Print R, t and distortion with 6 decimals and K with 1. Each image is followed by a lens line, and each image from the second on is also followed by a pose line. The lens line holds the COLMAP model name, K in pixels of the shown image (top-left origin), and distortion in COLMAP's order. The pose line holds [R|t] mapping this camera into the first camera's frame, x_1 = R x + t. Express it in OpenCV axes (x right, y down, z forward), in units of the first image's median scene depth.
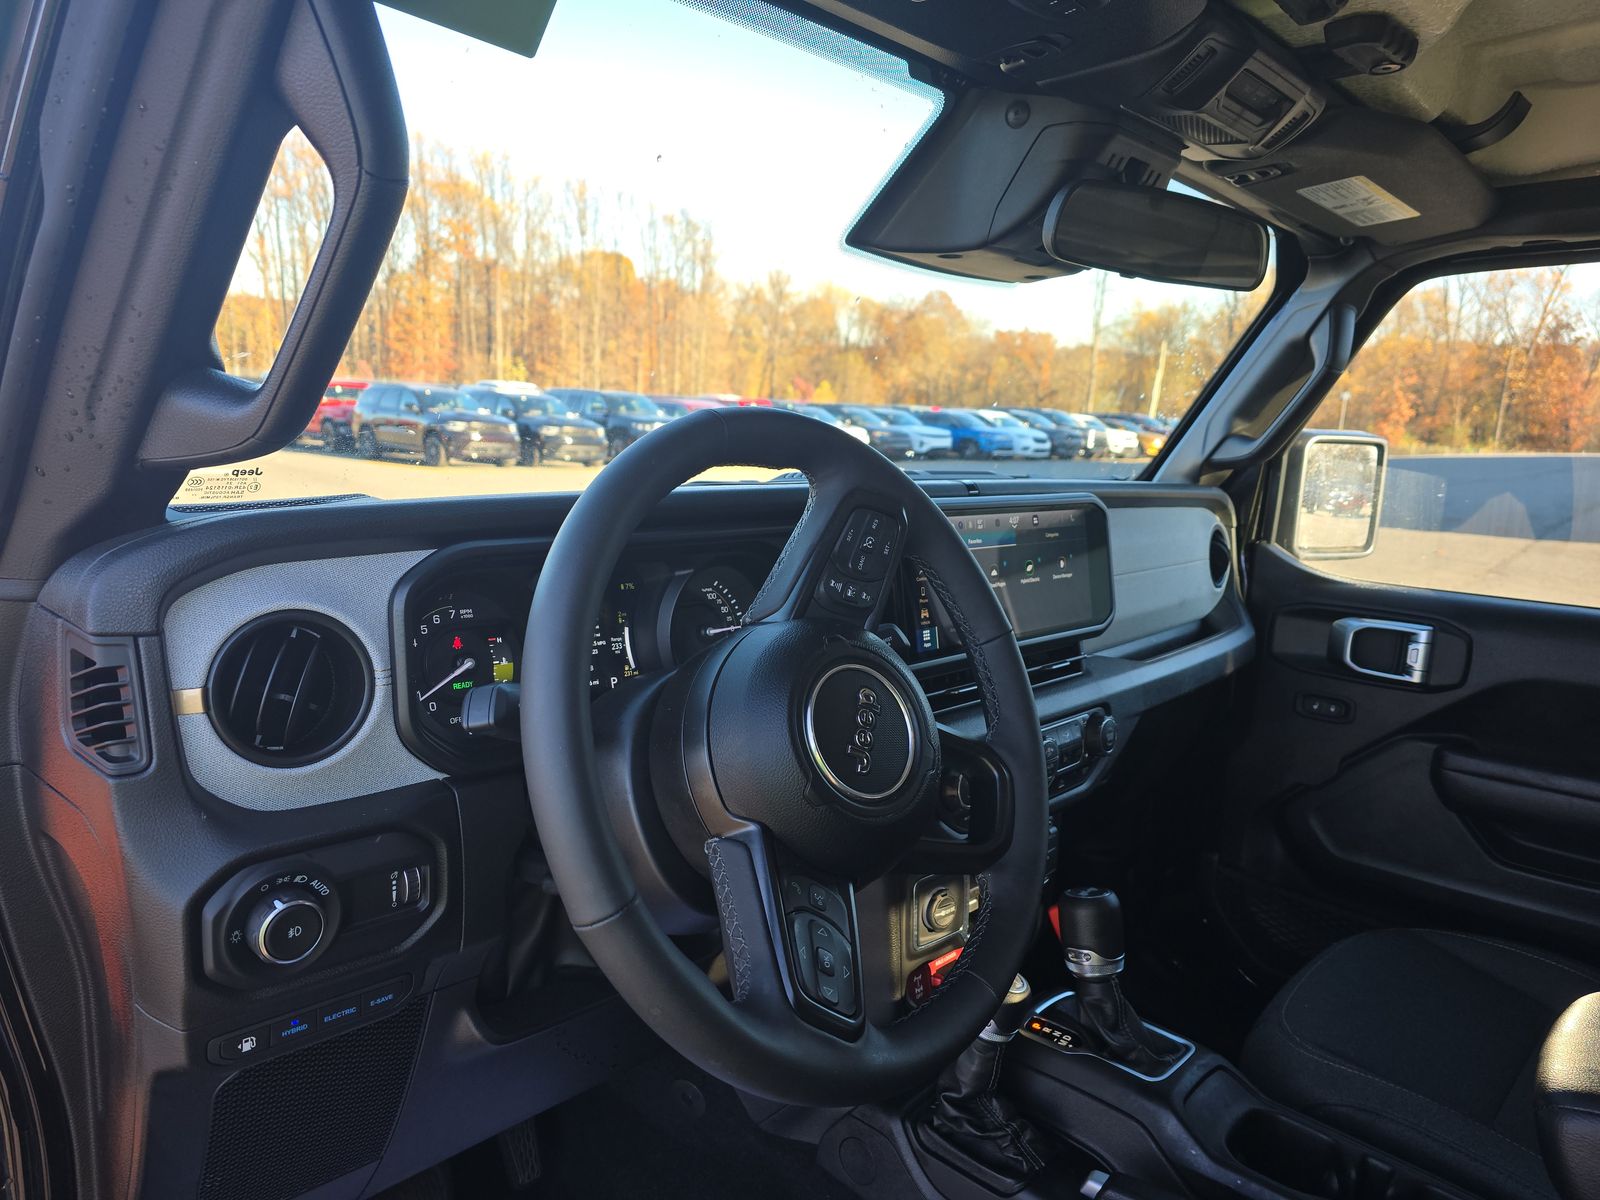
lens RADIAL K [[1072.0, 0, 794.7], [0, 1072.0, 596.6], [0, 0, 1]] dist [0.009350, 0.002119]
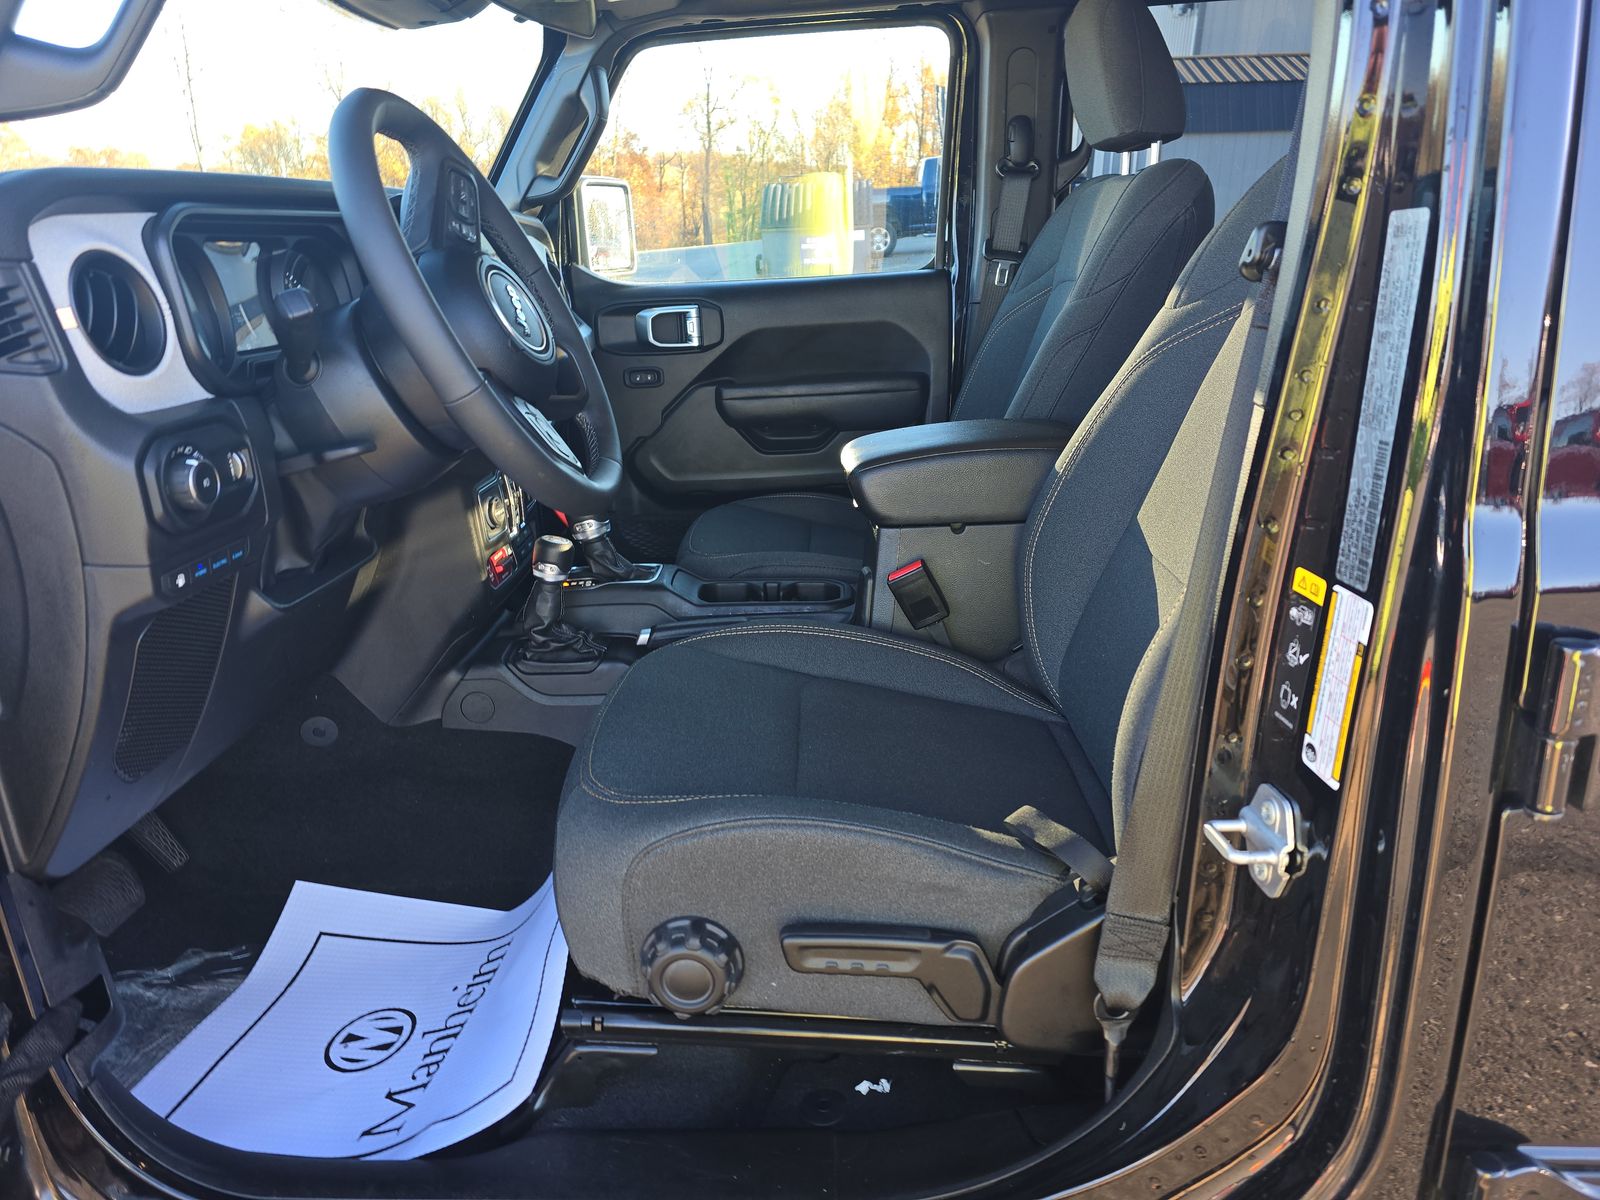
lens RADIAL K [[1072.0, 0, 794.7], [0, 1072.0, 596.6], [0, 0, 1]] dist [0.009350, 0.002119]
pose [[0.736183, -0.279205, 0.616505, -0.319709], [0.181456, 0.959013, 0.217640, 0.115545], [-0.652003, -0.048354, 0.756673, -0.207211]]
